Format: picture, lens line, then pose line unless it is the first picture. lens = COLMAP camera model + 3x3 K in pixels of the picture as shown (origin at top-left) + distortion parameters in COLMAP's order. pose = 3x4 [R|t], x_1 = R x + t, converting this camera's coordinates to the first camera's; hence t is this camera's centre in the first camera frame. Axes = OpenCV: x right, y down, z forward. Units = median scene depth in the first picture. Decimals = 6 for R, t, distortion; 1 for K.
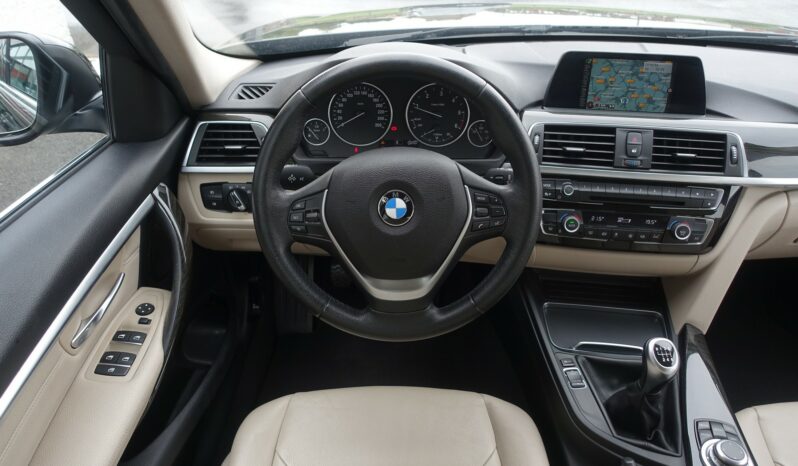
lens RADIAL K [[548.6, 0, 402.4], [0, 548.6, 230.0], [0, 0, 1]] dist [-0.002512, -0.000770]
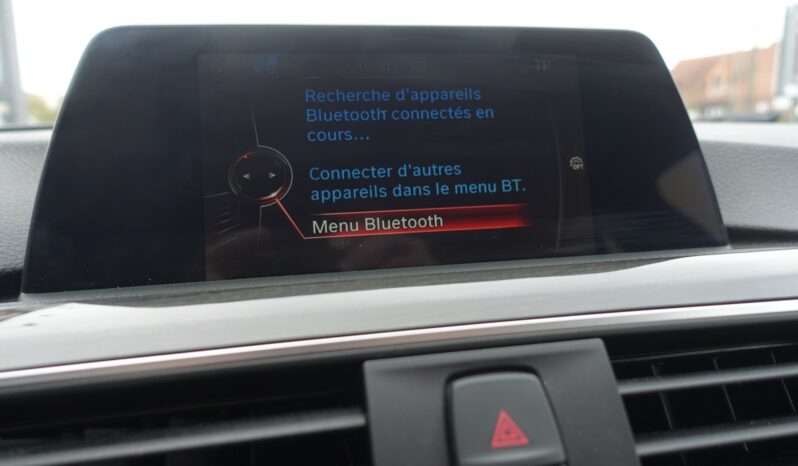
lens RADIAL K [[548.6, 0, 402.4], [0, 548.6, 230.0], [0, 0, 1]] dist [-0.002512, -0.000770]
pose [[0.957493, -0.089267, 0.274298, 0.360369], [0.188397, 0.913607, -0.360317, -0.162329], [-0.218436, 0.396678, 0.891590, 0.850447]]
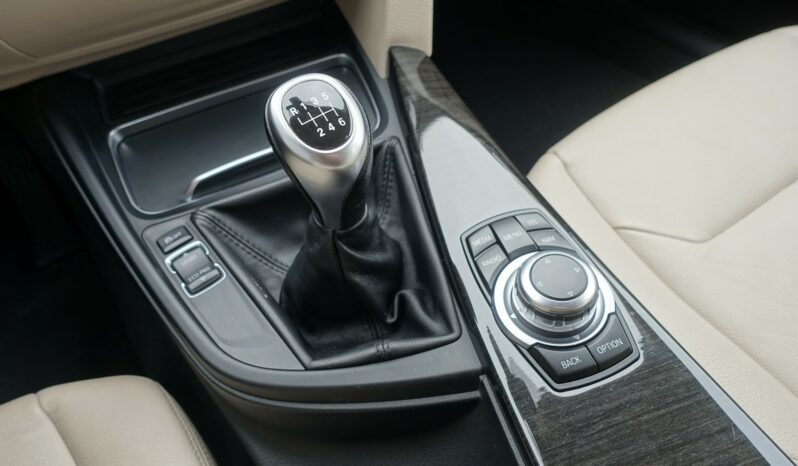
lens RADIAL K [[548.6, 0, 402.4], [0, 548.6, 230.0], [0, 0, 1]] dist [-0.002512, -0.000770]
pose [[0.846468, -0.456736, 0.273649, 0.342160], [0.371228, 0.874694, 0.311609, 0.173329], [-0.381683, -0.162181, 0.909954, 0.567654]]
